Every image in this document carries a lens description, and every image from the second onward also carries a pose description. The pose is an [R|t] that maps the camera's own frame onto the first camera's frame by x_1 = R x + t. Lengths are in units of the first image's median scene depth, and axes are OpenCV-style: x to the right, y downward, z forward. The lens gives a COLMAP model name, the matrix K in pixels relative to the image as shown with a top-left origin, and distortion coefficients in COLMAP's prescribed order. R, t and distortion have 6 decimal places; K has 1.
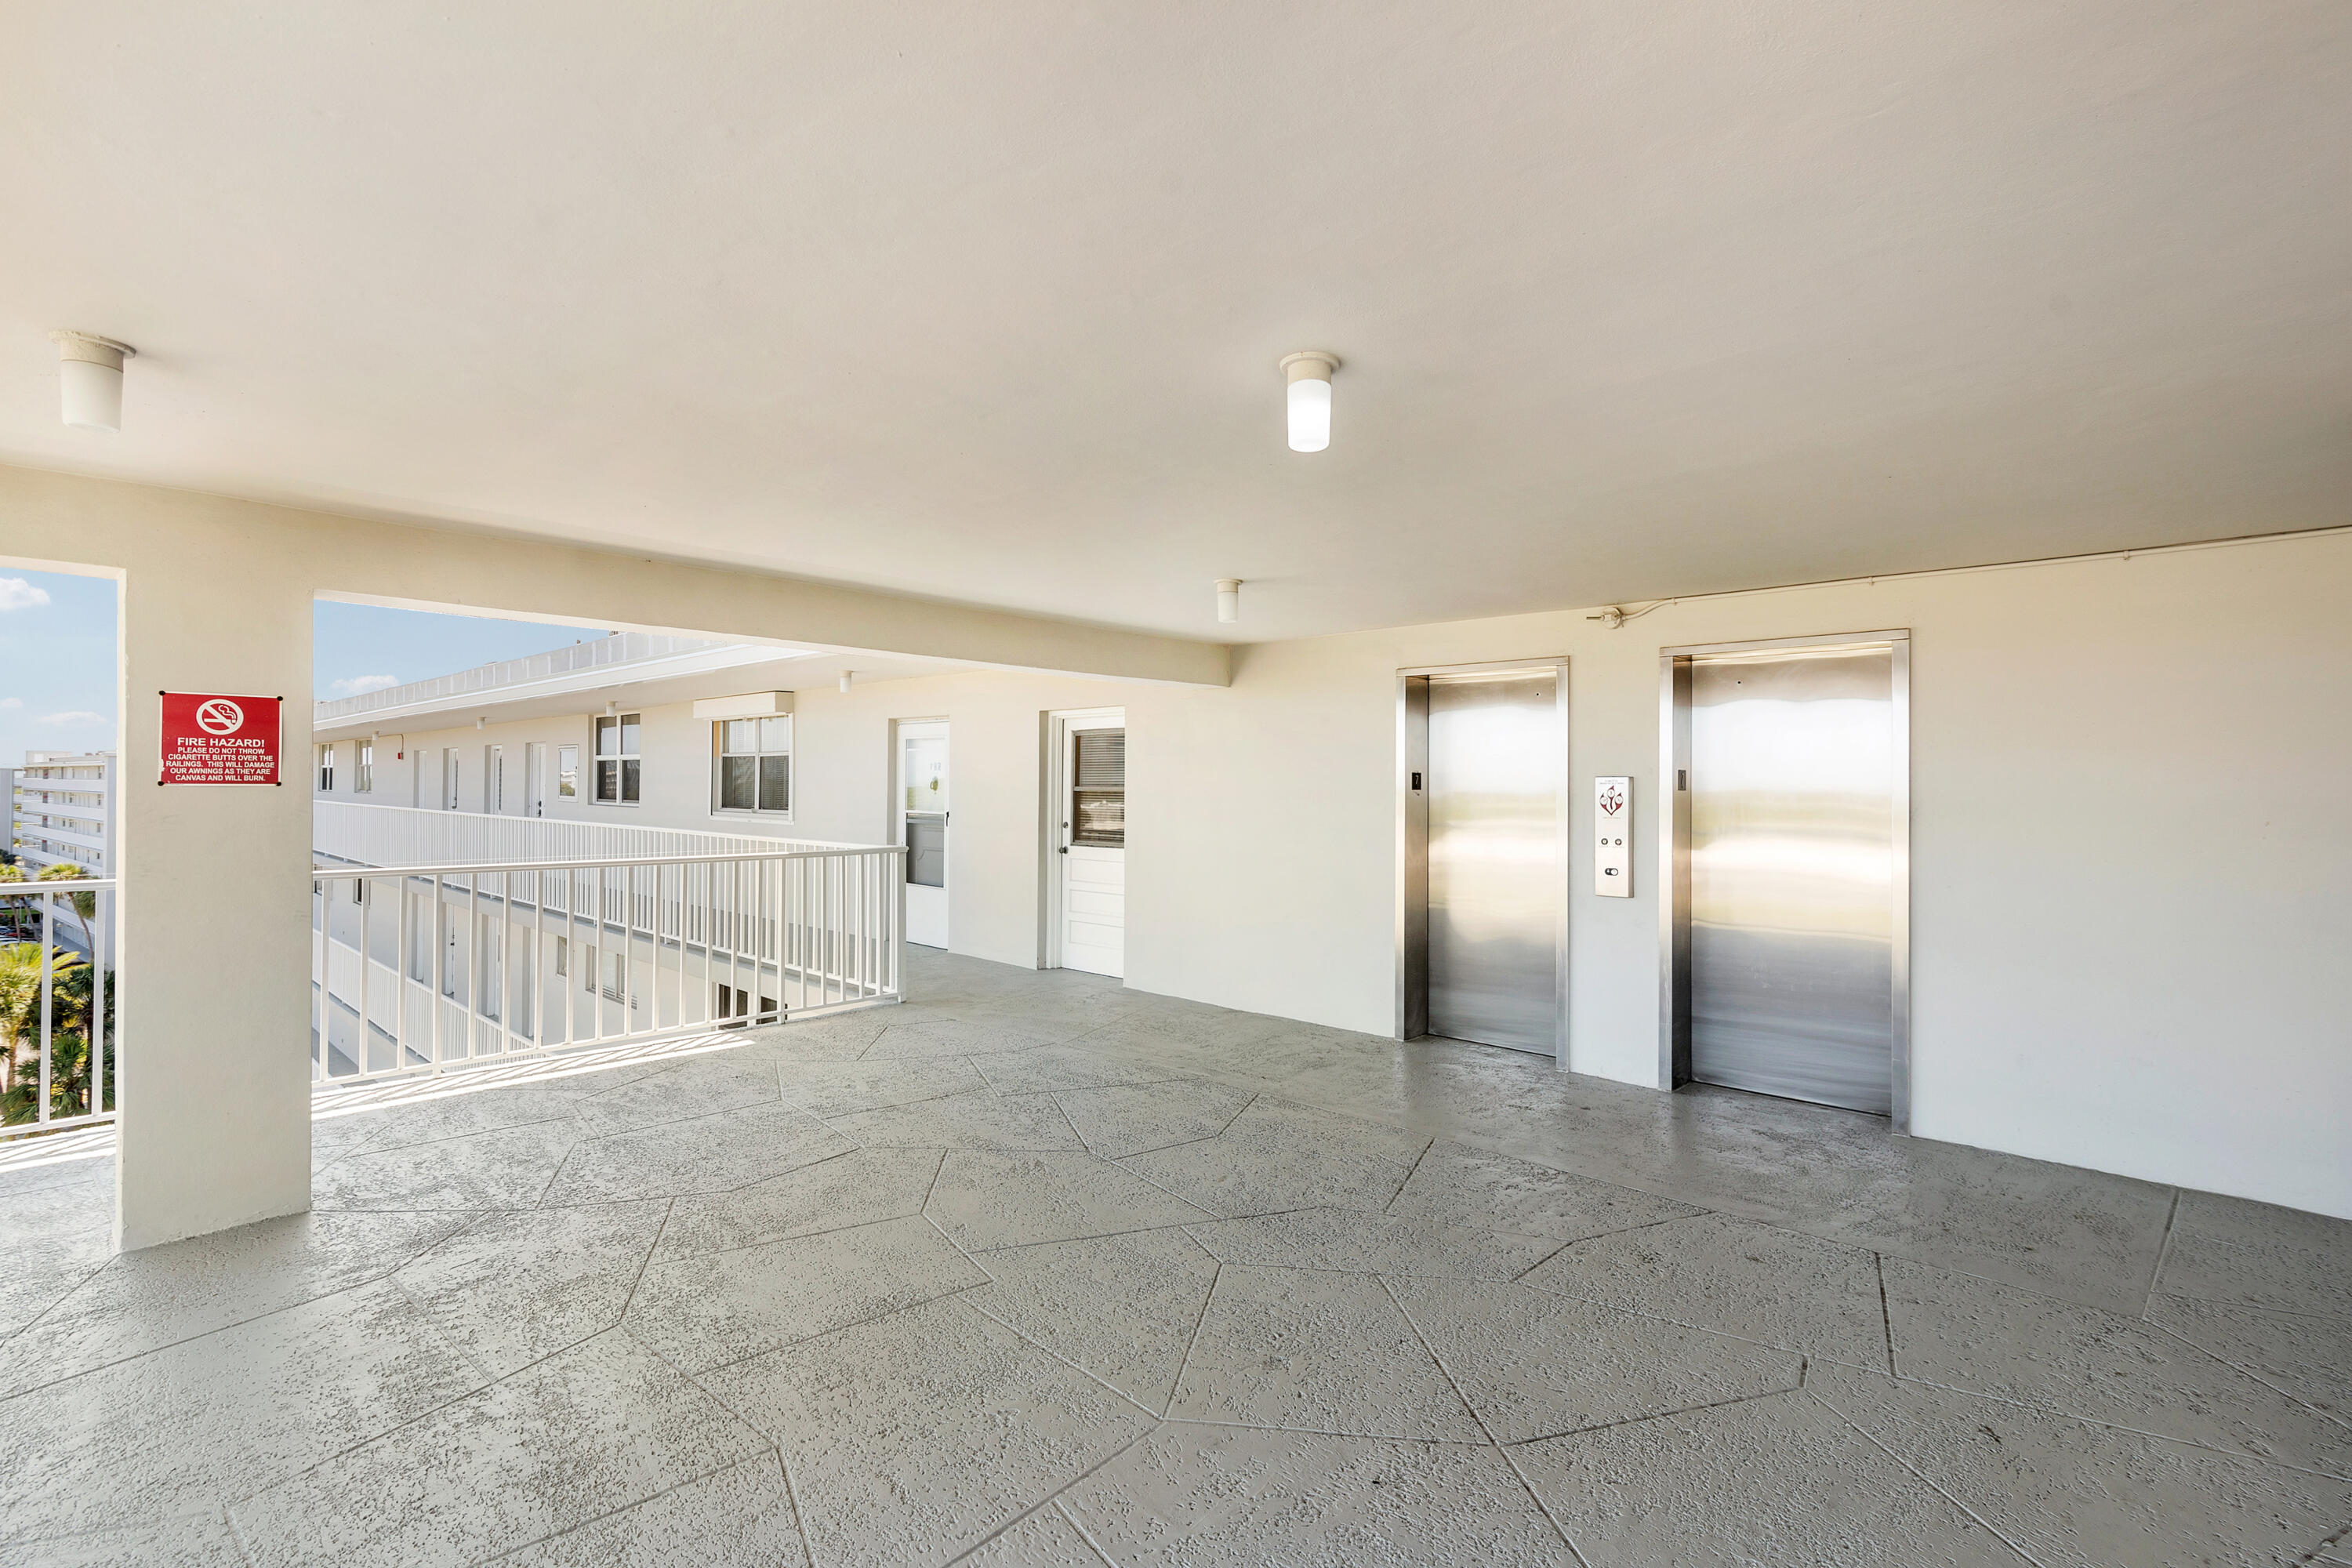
lens RADIAL K [[1089.6, 0, 1177.5], [0, 1089.6, 773.7], [0, 0, 1]] dist [0.005292, -0.001178]
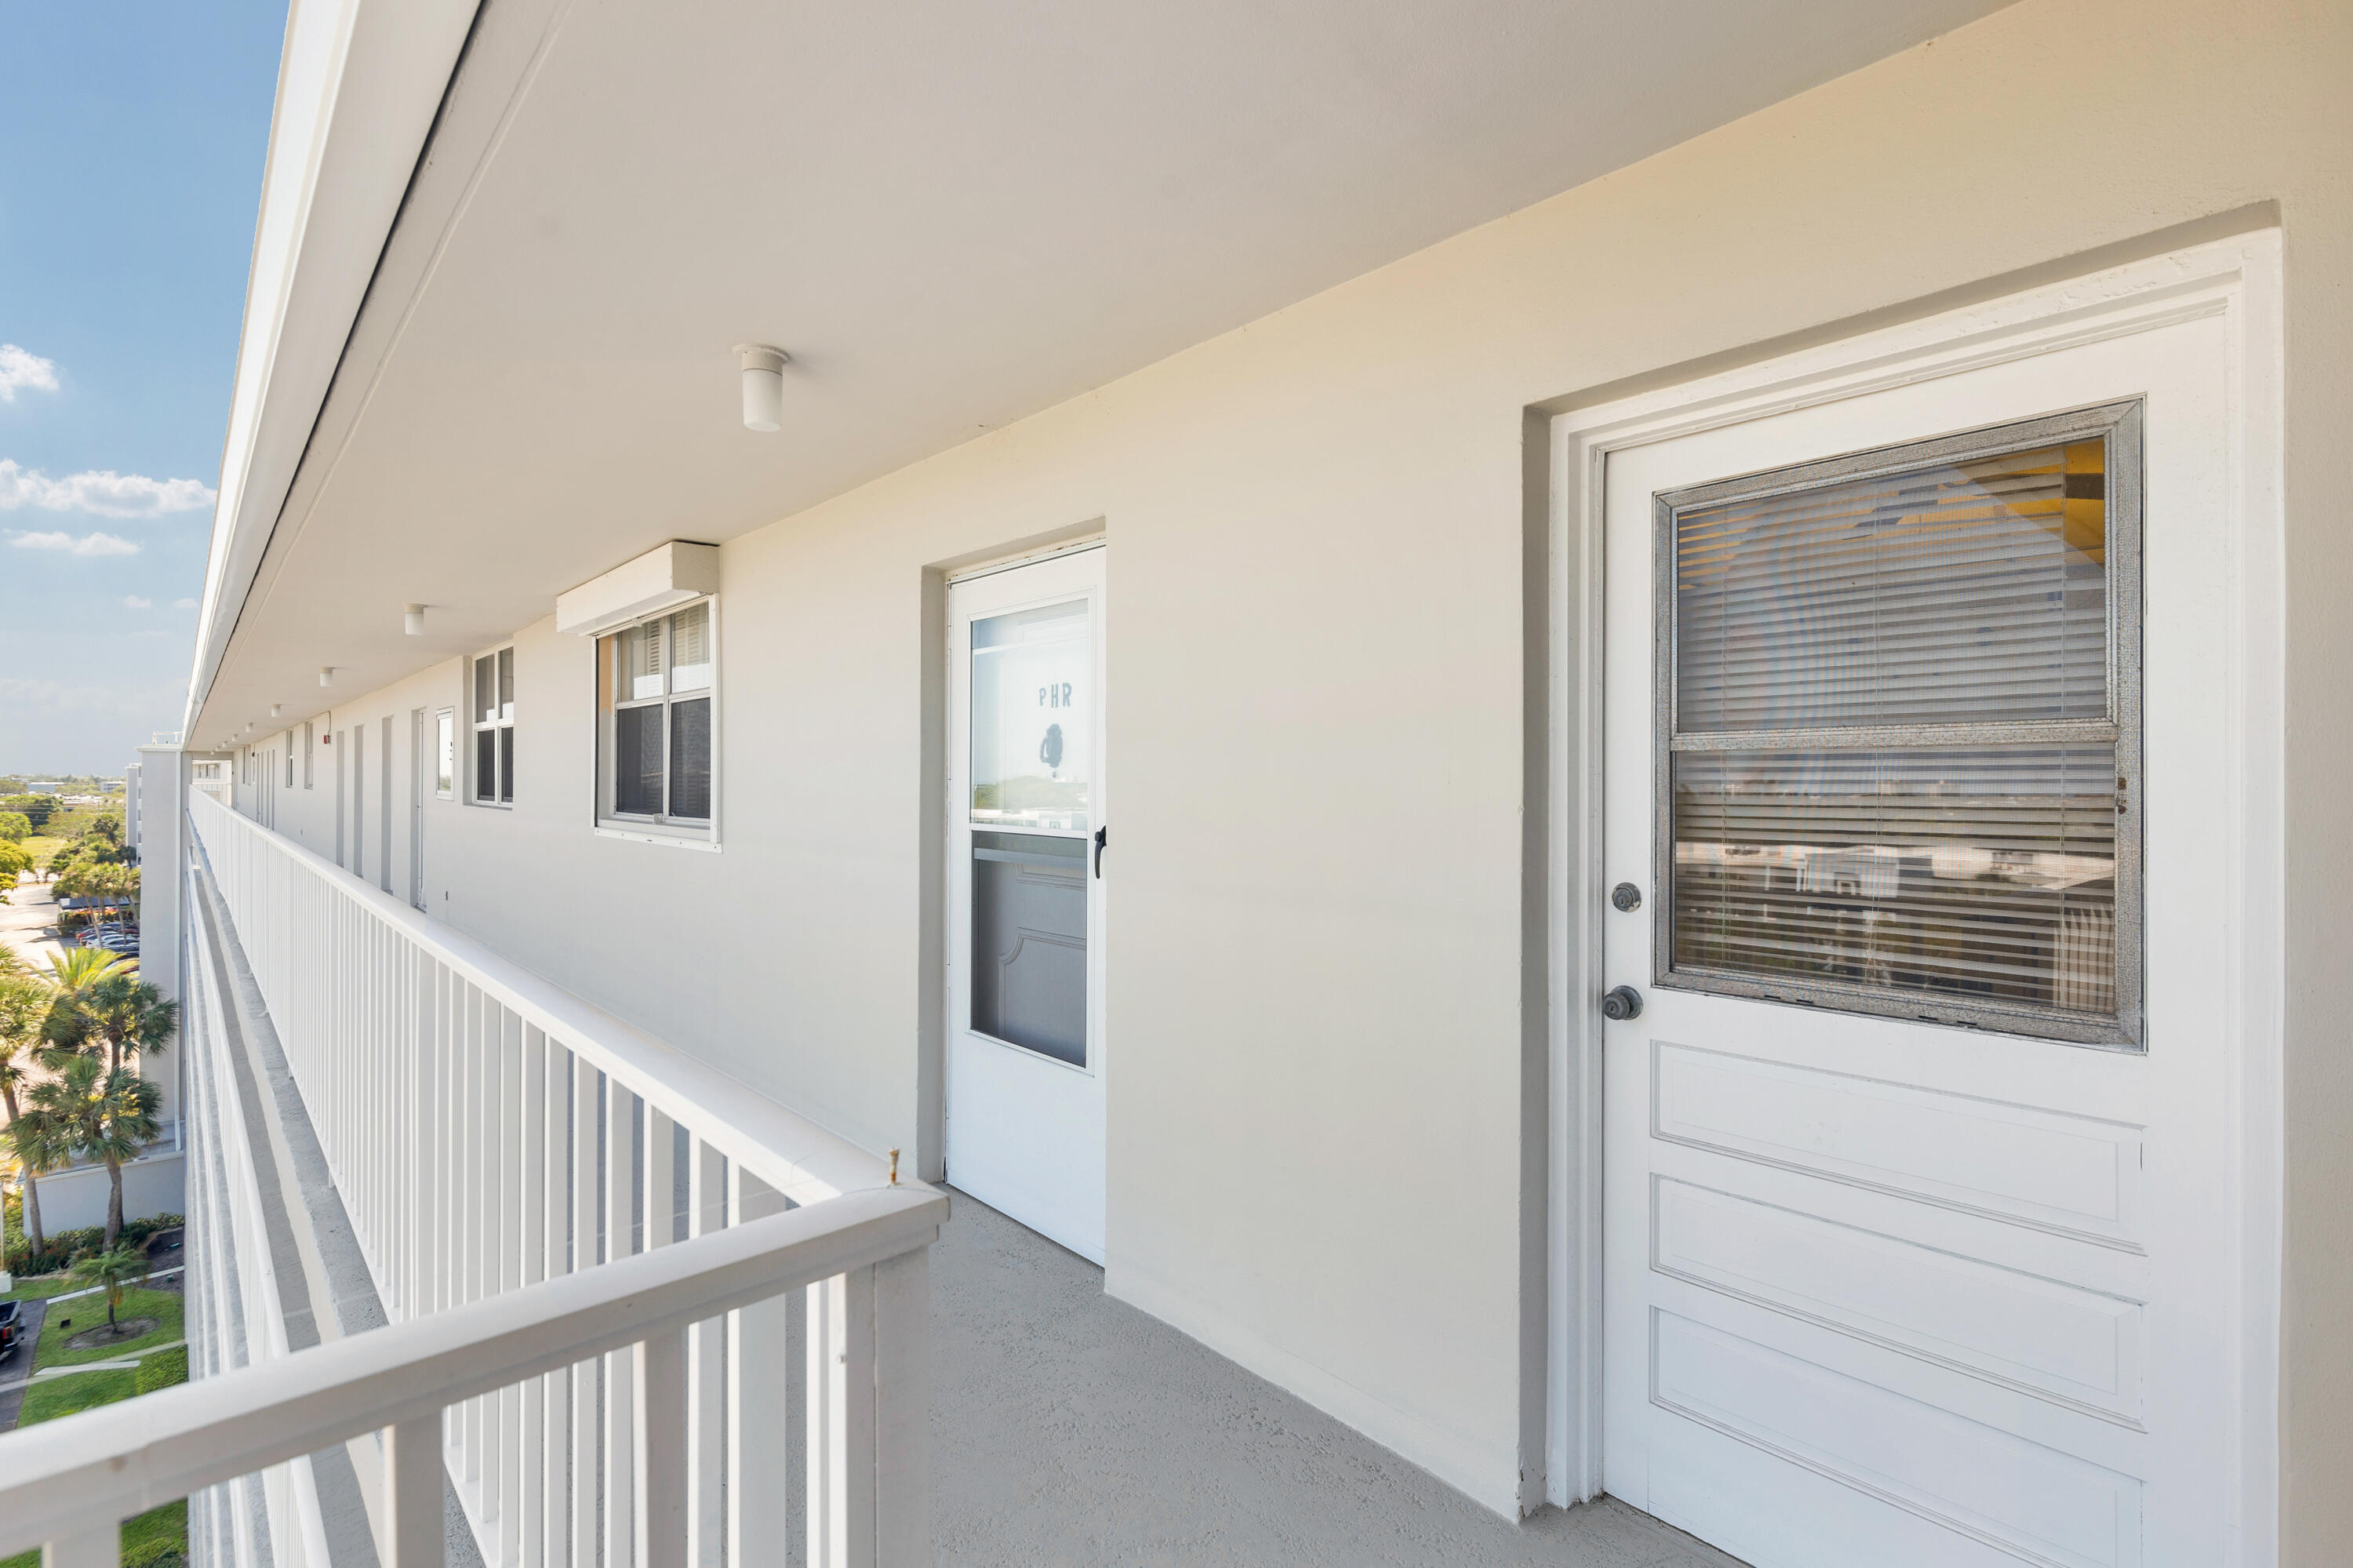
lens RADIAL K [[1068.4, 0, 1176.3], [0, 1068.4, 784.7], [0, 0, 1]] dist [0.004736, -0.001276]
pose [[0.997378, -0.003113, -0.072307, -0.158474], [0.004129, 0.999895, 0.013907, 0.016630], [0.072256, -0.014169, 0.997285, 0.661108]]
